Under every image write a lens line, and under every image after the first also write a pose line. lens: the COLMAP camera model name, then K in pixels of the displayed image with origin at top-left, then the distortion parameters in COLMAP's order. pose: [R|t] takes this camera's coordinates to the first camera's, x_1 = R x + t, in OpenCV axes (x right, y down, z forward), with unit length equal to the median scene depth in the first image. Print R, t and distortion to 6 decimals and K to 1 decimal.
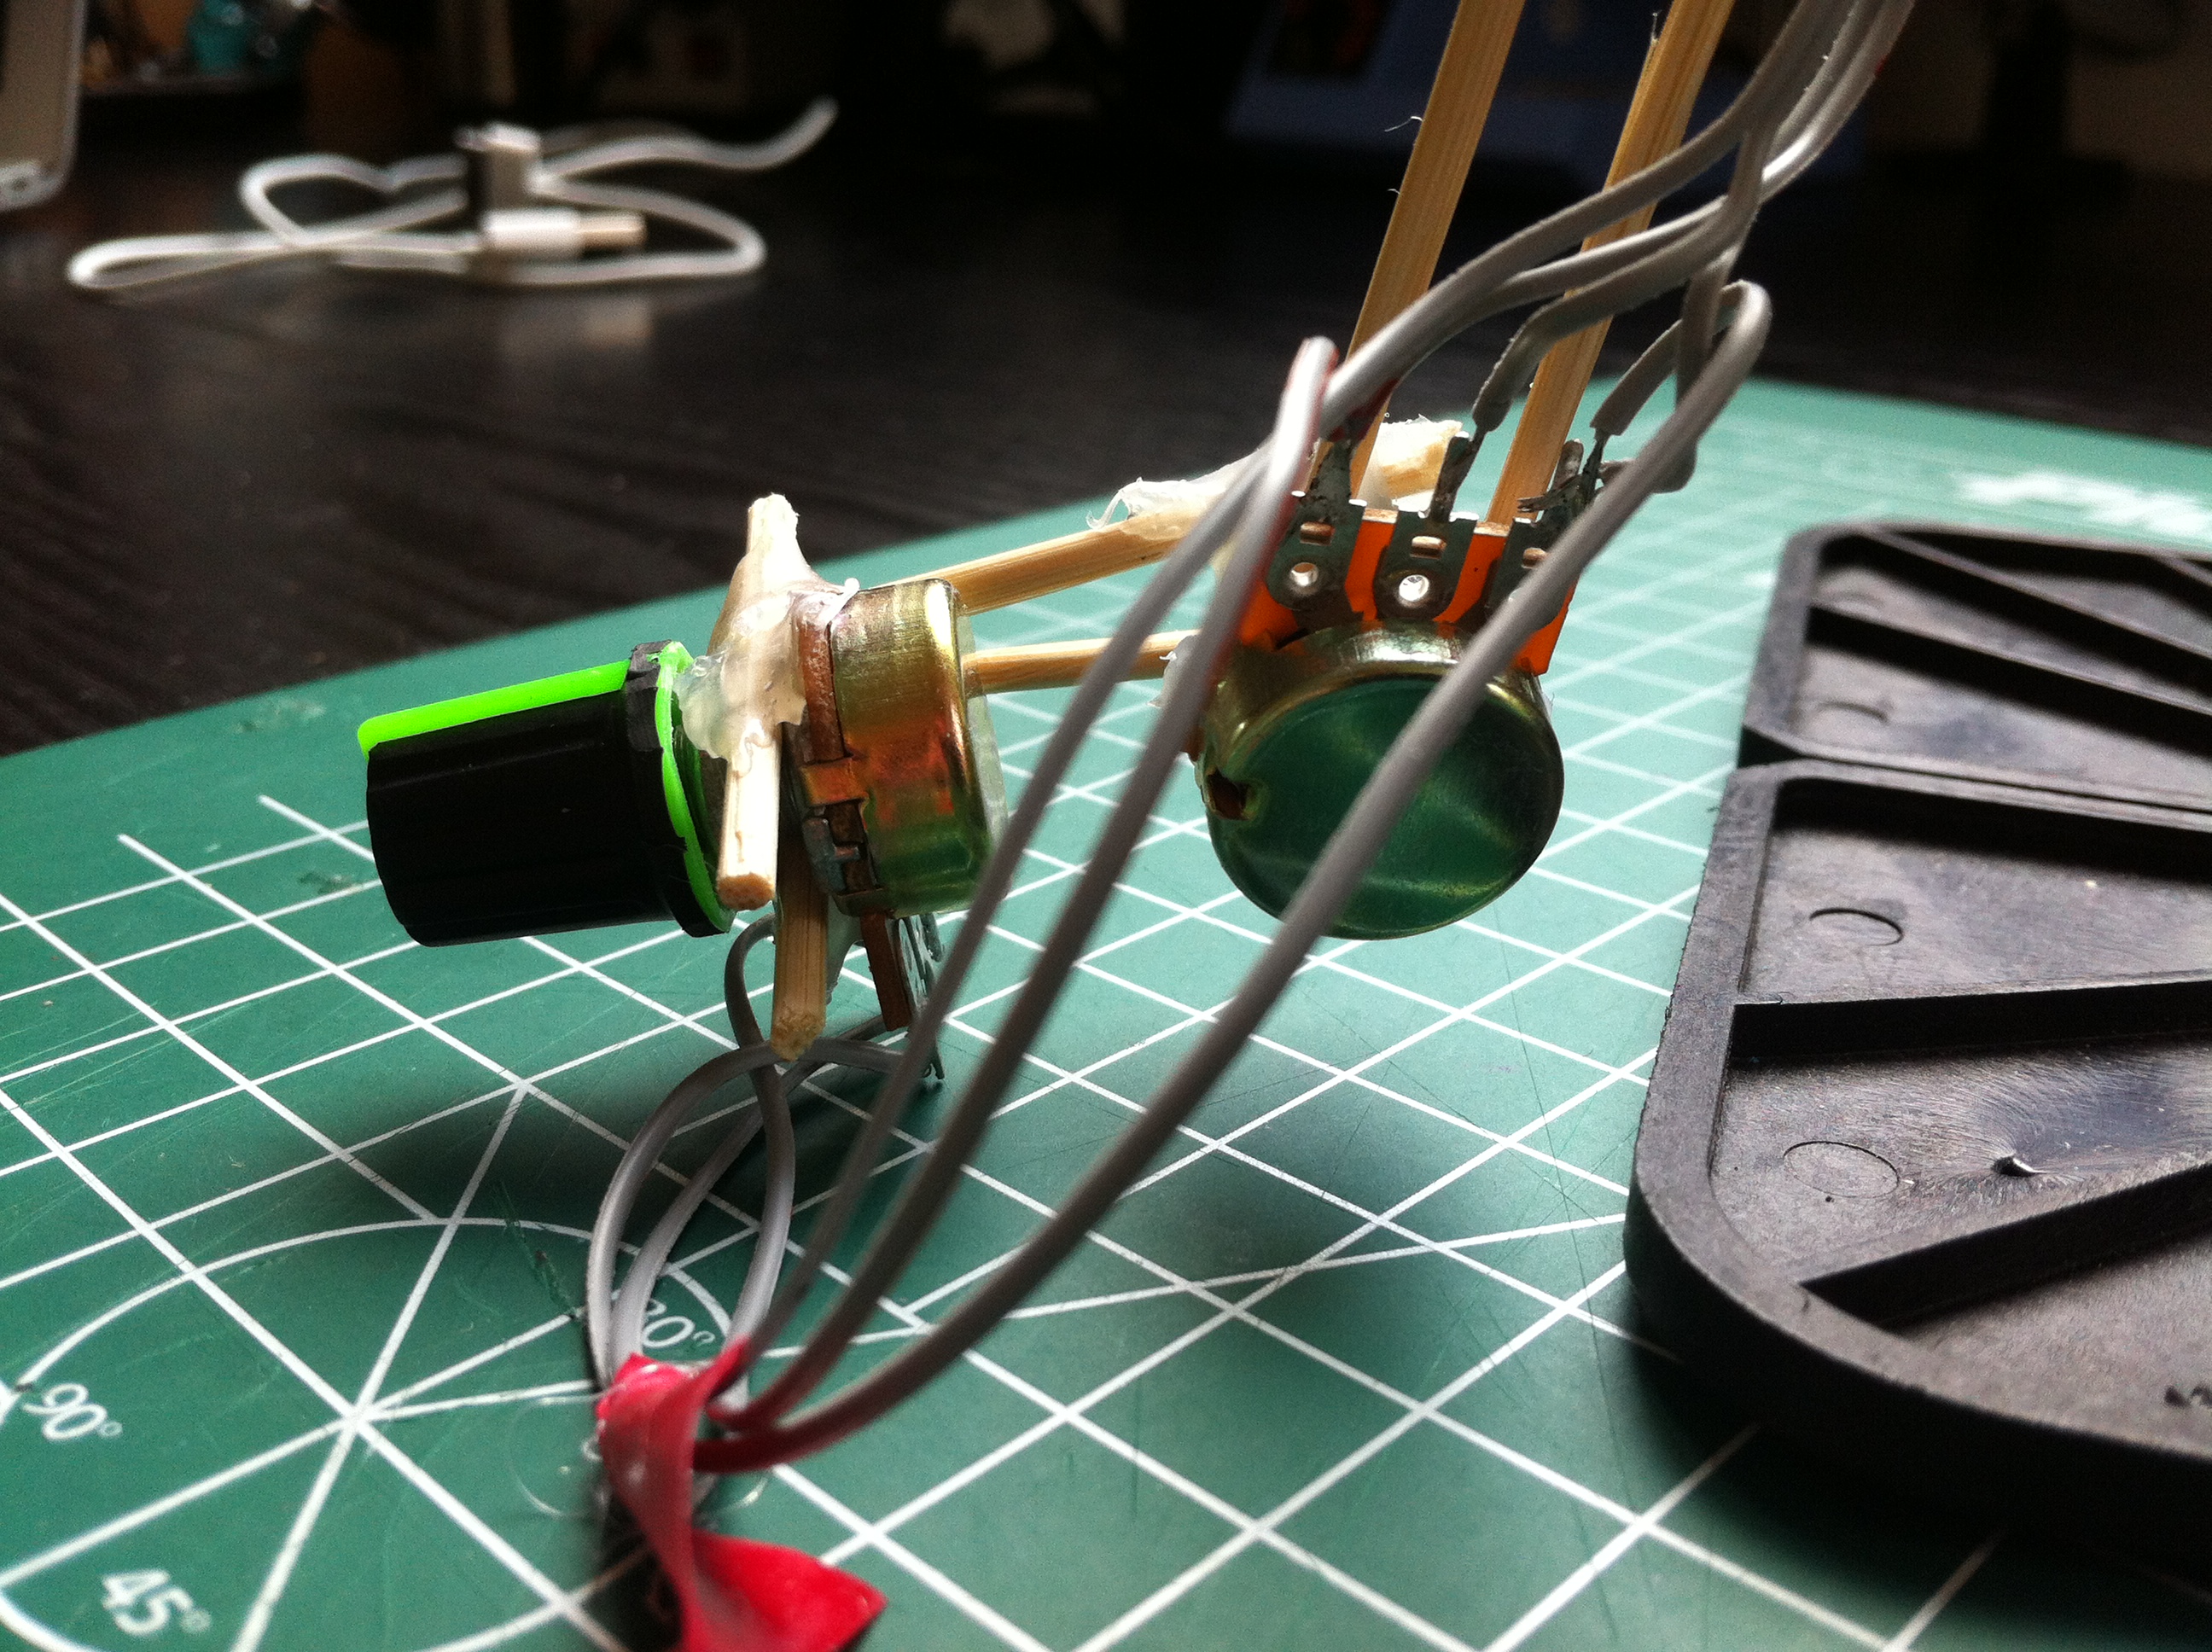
lens RADIAL K [[2225.7, 0, 1106.0], [0, 2225.7, 826.0], [0, 0, 1]] dist [0.072001, -0.362235]
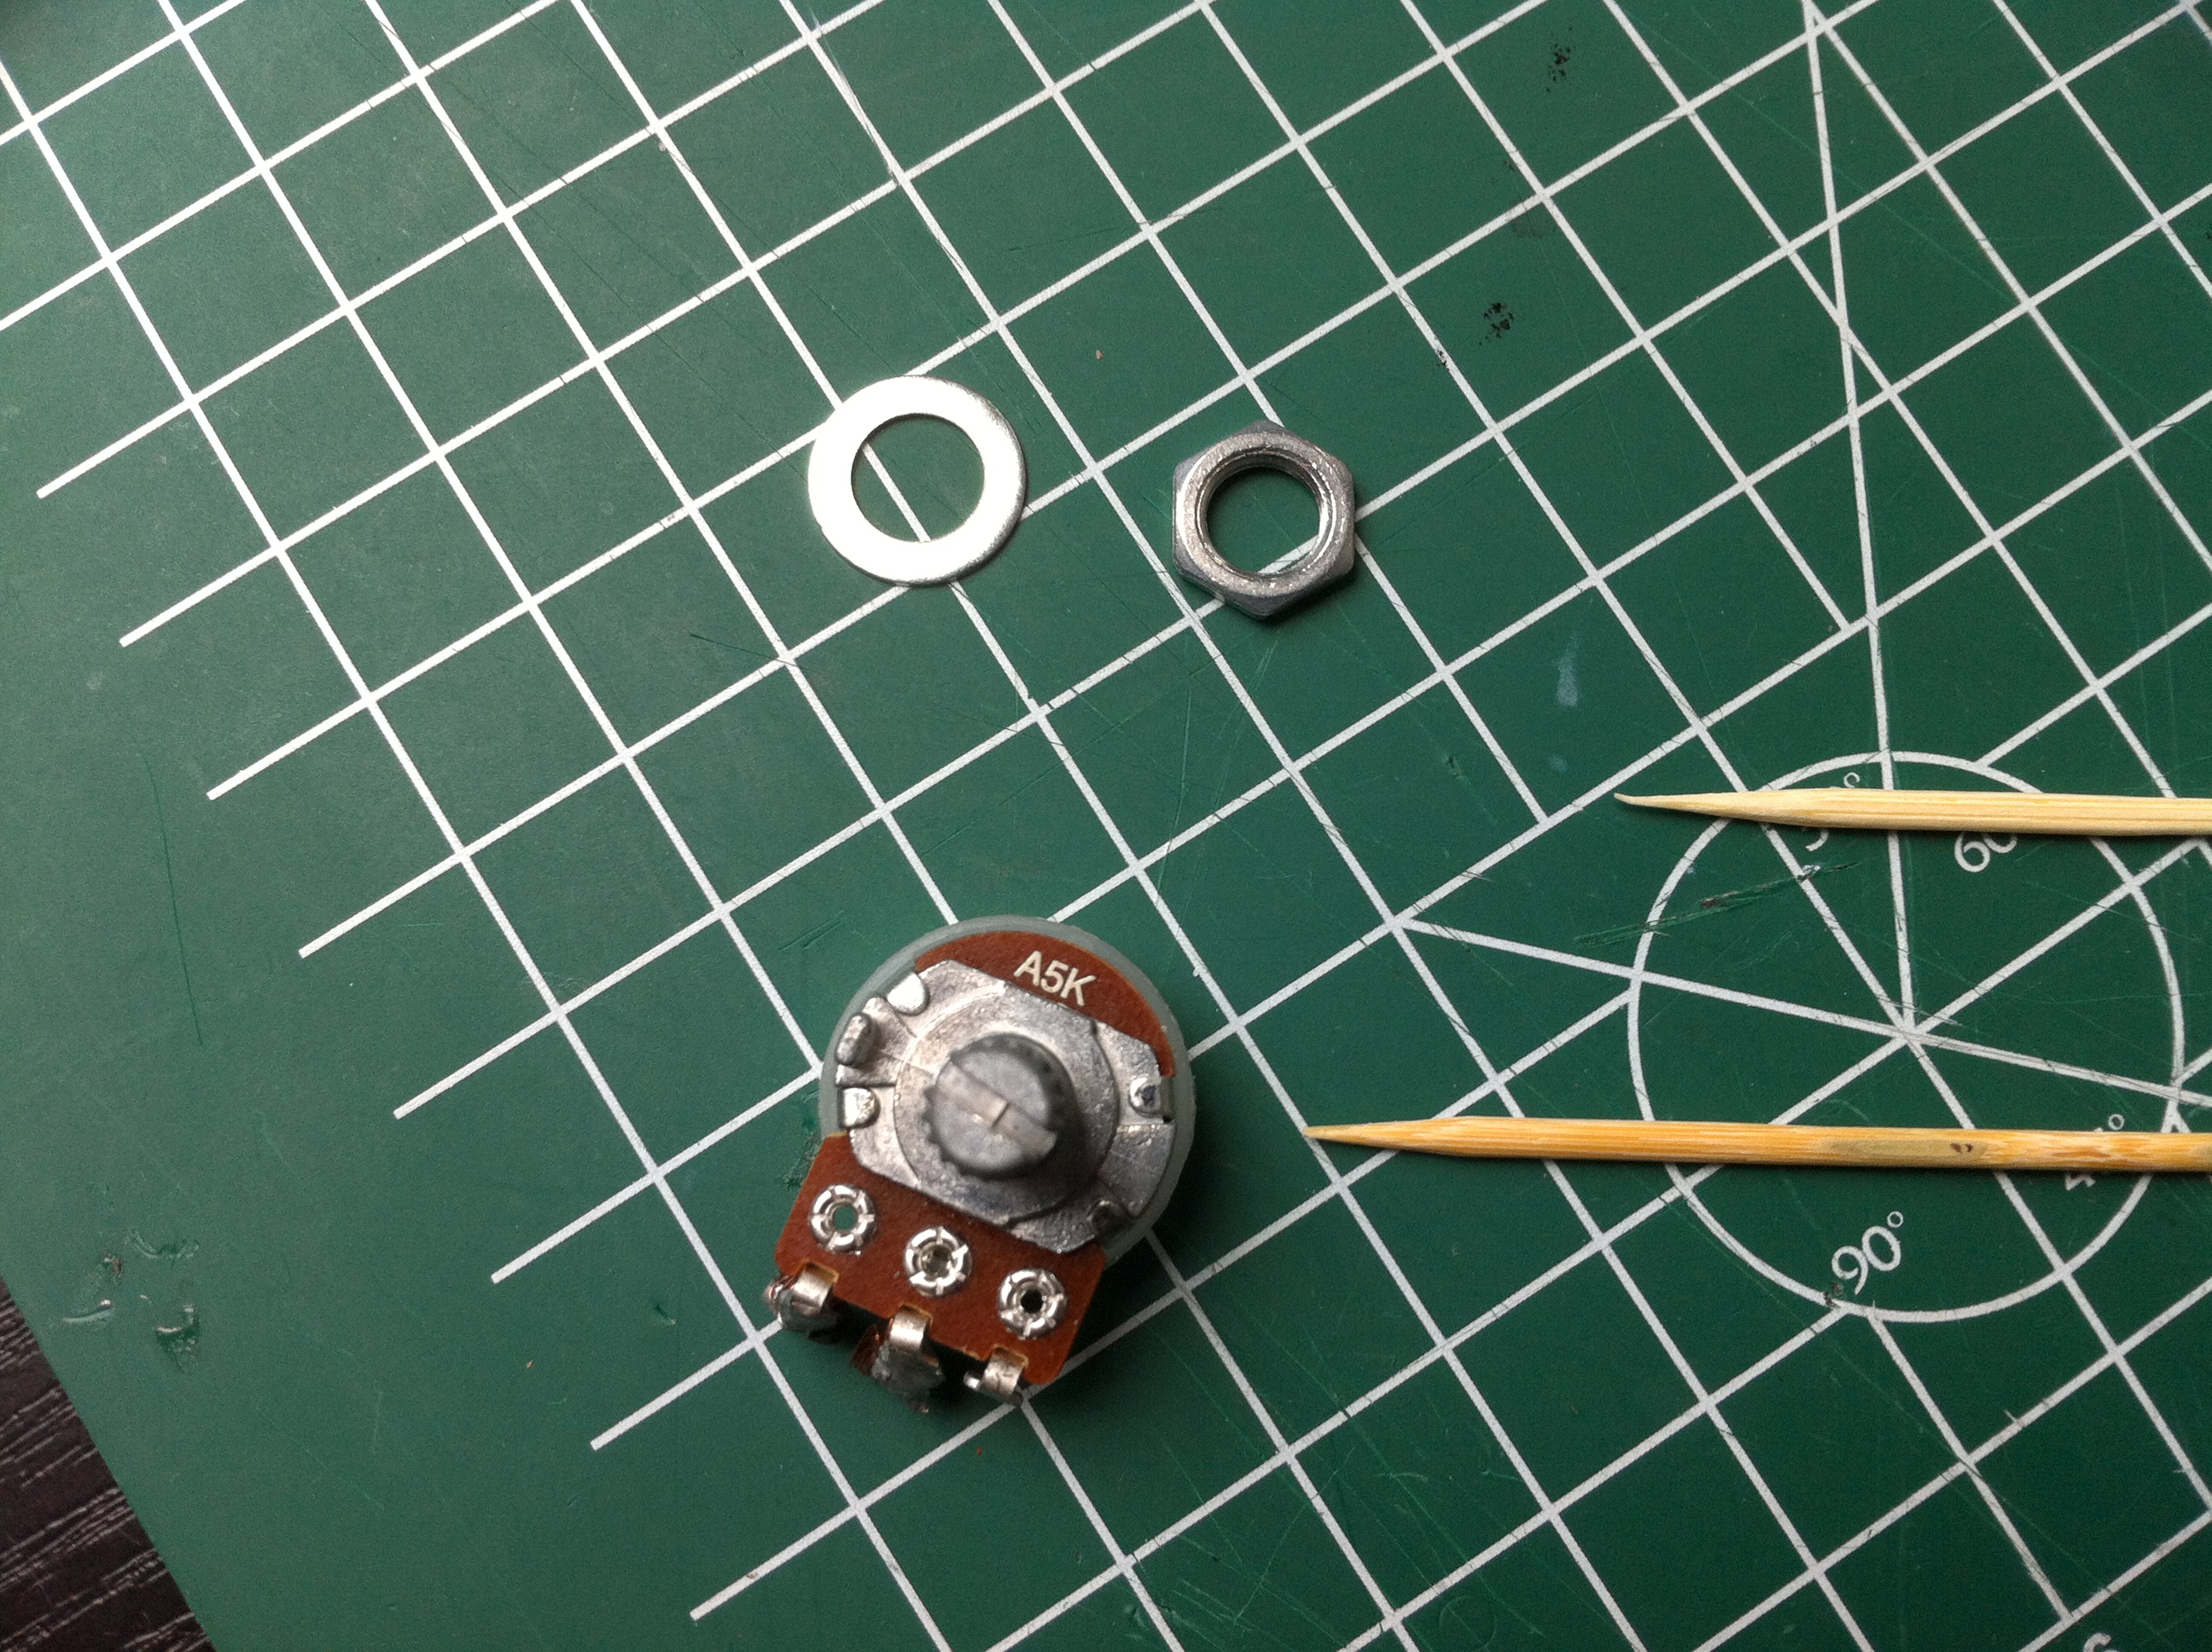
lens RADIAL K [[2225.7, 0, 1106.0], [0, 2225.7, 826.0], [0, 0, 1]] dist [0.072001, -0.362235]
pose [[0.221650, -0.962273, 0.157802, -0.491683], [0.333702, 0.226909, 0.914962, -1.066817], [-0.916250, -0.150143, 0.371406, 0.883817]]
